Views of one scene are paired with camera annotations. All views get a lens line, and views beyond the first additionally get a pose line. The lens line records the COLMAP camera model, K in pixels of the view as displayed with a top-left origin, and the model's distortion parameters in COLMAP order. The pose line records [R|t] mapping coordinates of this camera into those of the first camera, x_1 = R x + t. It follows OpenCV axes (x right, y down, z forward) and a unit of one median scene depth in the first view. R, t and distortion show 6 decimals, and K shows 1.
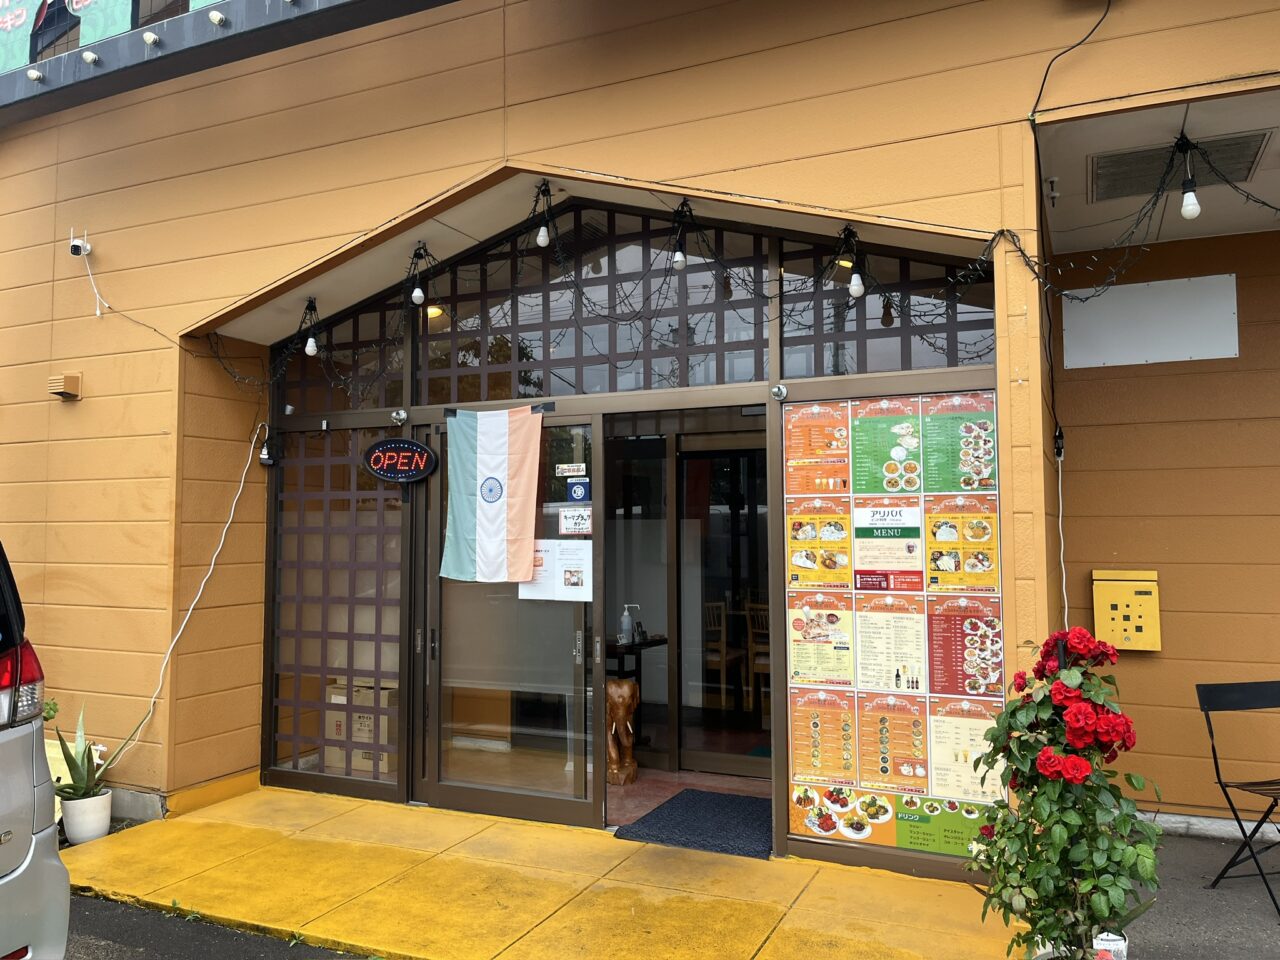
lens RADIAL K [[958.8, 0, 632.7], [0, 958.8, 468.7], [0, 0, 1]] dist [0.031065, -0.011105]
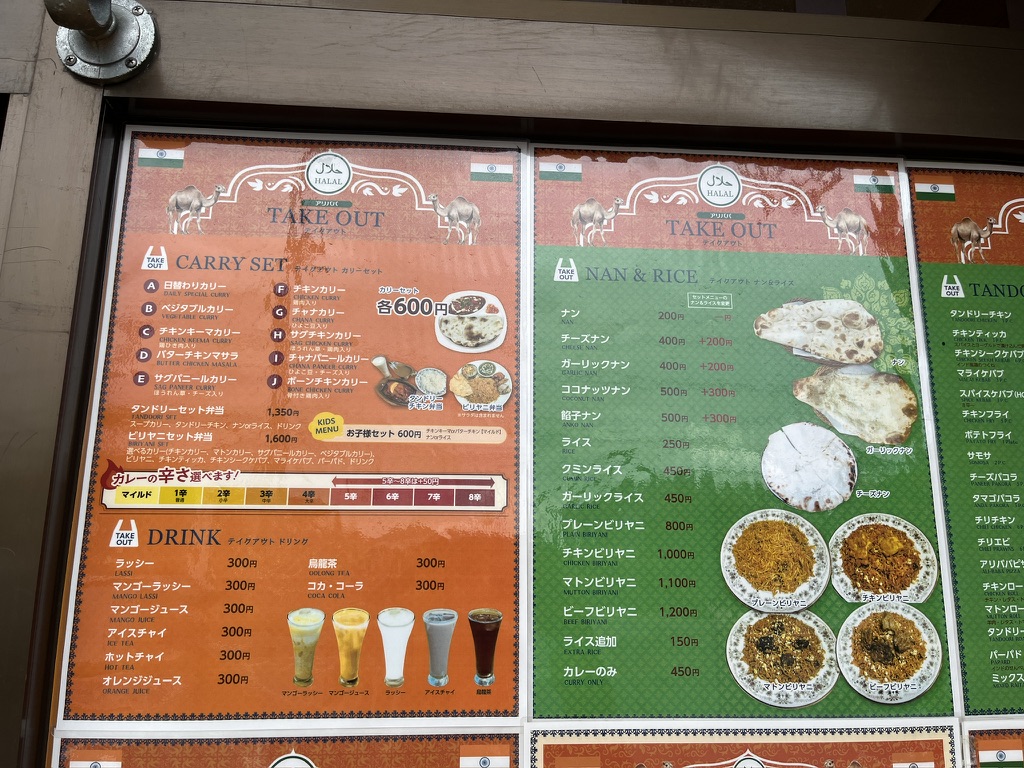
lens RADIAL K [[767.0, 0, 507.0], [0, 767.0, 381.3], [0, 0, 1]] dist [0.031065, -0.011105]
pose [[0.867214, 0.113564, 0.484812, 0.159577], [-0.043650, 0.987235, -0.153174, -0.007354], [-0.496018, 0.111673, 0.861101, 0.887928]]
